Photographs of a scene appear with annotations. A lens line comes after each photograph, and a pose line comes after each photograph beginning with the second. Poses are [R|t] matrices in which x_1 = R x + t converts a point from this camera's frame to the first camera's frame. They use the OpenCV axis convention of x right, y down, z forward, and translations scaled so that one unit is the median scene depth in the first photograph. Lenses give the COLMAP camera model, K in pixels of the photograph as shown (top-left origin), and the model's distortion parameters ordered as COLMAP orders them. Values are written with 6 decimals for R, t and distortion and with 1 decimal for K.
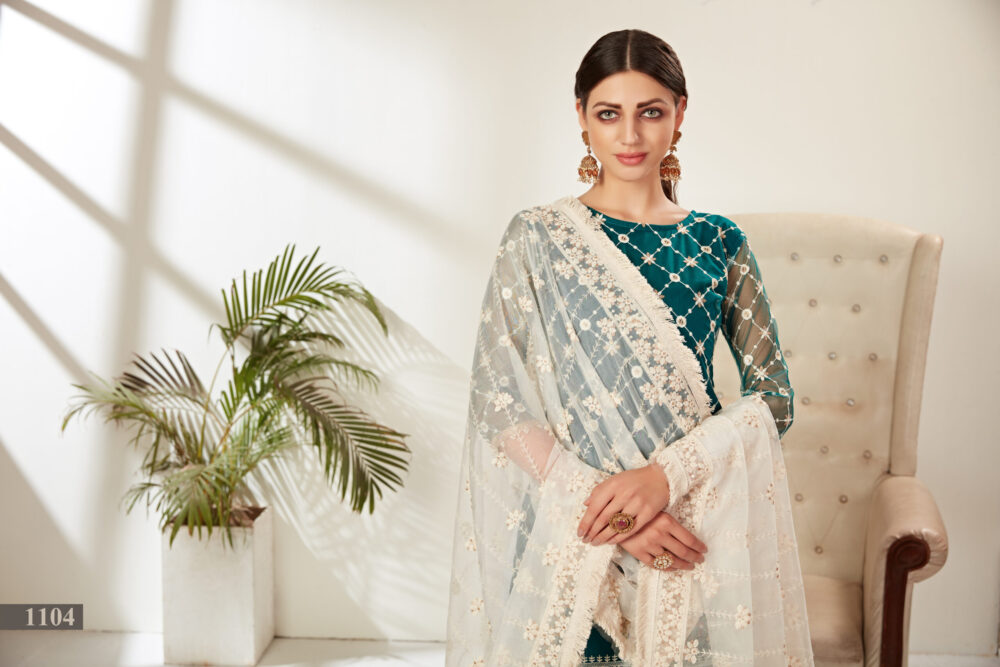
lens RADIAL K [[1325.0, 0, 510.8], [0, 1325.0, 329.1], [0, 0, 1]] dist [-0.034120, 0.000000]
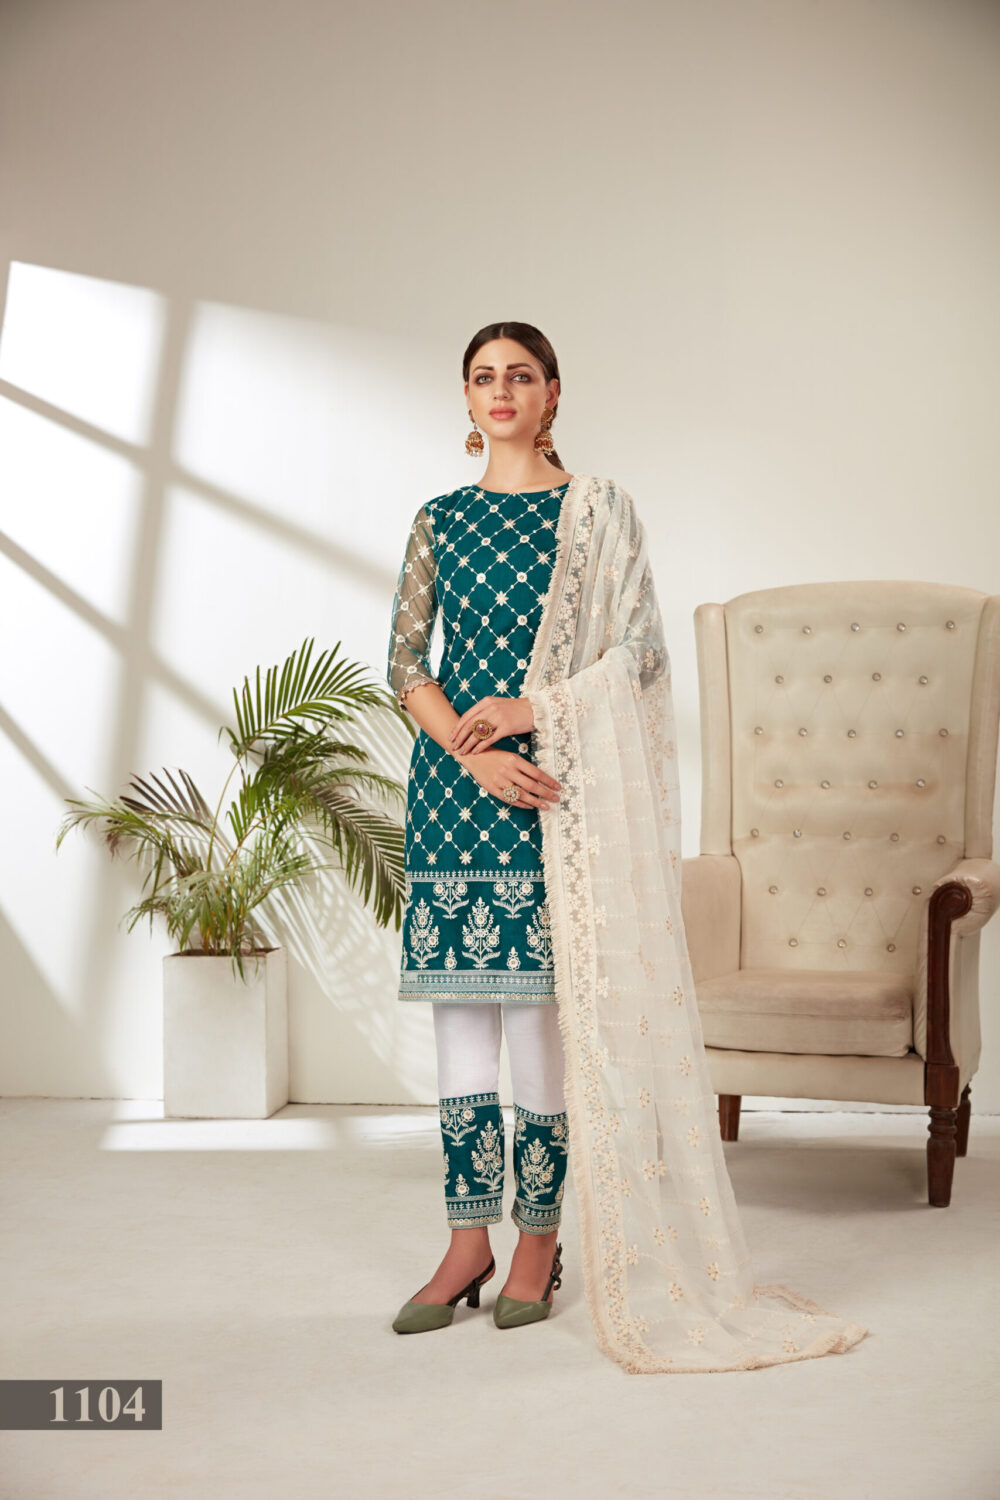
lens RADIAL K [[2421.2, 0, 528.7], [0, 2421.2, 807.3], [0, 0, 1]] dist [-0.052844, 0.000000]
pose [[0.997464, -0.017529, -0.068974, 0.092299], [0.009129, 0.992700, -0.120262, 0.240947], [0.070578, 0.119327, 0.990343, -0.590781]]
